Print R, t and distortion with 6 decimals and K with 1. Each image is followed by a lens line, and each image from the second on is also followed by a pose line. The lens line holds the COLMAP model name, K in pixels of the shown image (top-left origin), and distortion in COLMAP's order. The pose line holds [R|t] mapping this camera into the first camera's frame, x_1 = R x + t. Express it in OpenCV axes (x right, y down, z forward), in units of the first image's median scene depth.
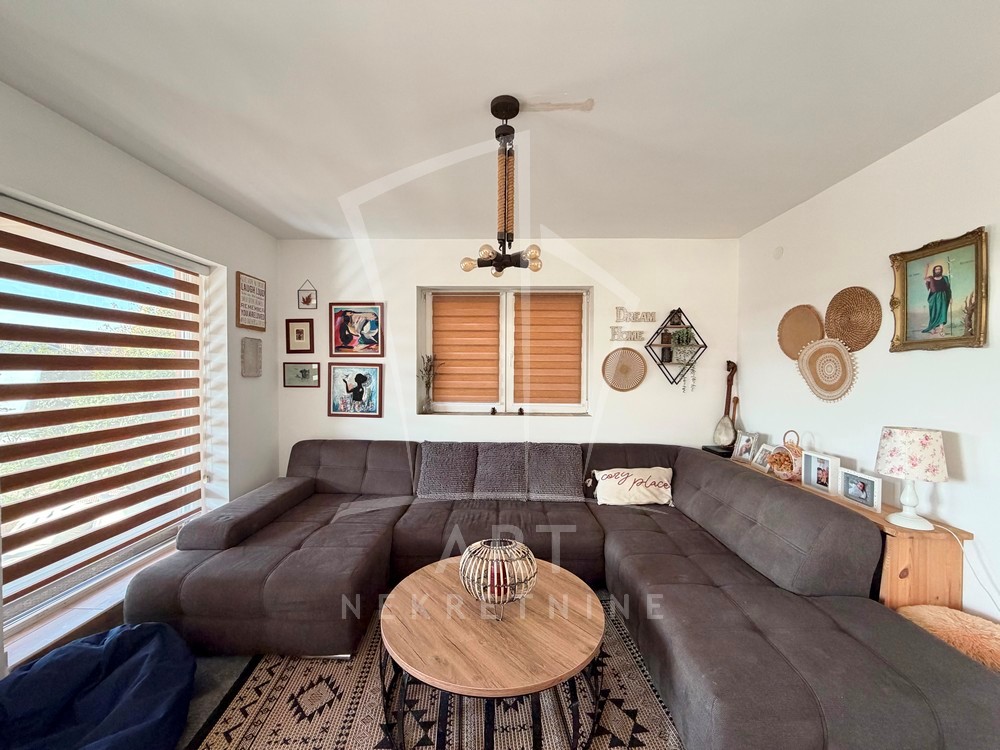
lens RADIAL K [[397.6, 0, 495.6], [0, 397.6, 376.3], [0, 0, 1]] dist [-0.001628, -0.000266]
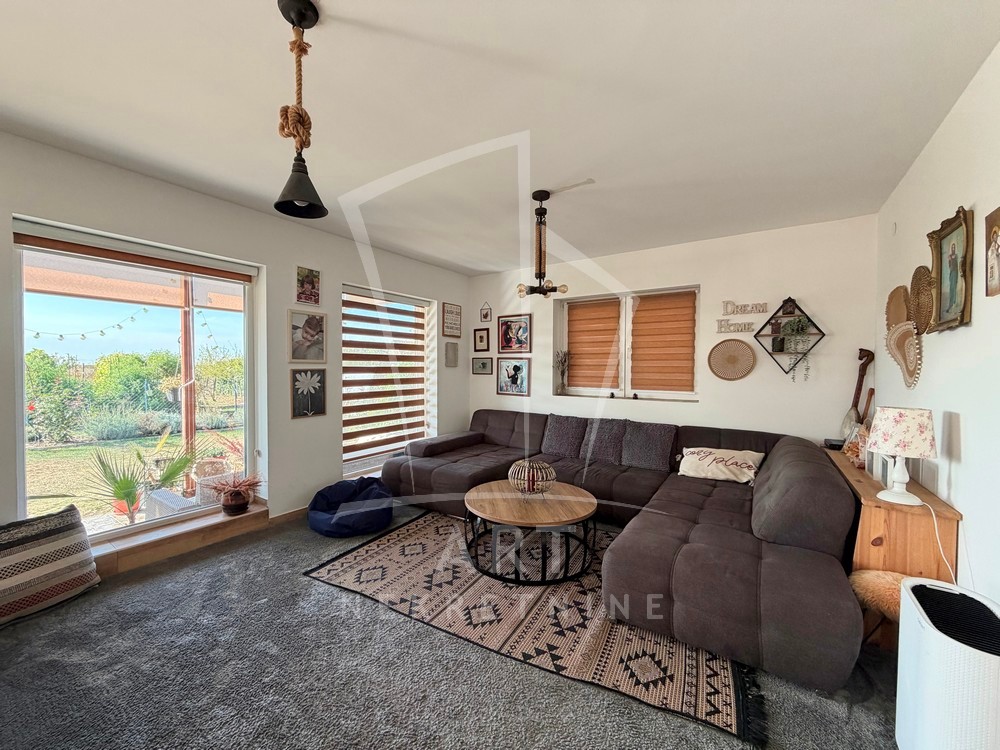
lens RADIAL K [[397.6, 0, 495.6], [0, 397.6, 376.3], [0, 0, 1]] dist [-0.001628, -0.000266]
pose [[0.838628, 0.010434, -0.544604, 0.372835], [-0.009842, 0.999944, 0.004002, 0.028909], [0.544615, 0.002004, 0.838683, -0.227942]]
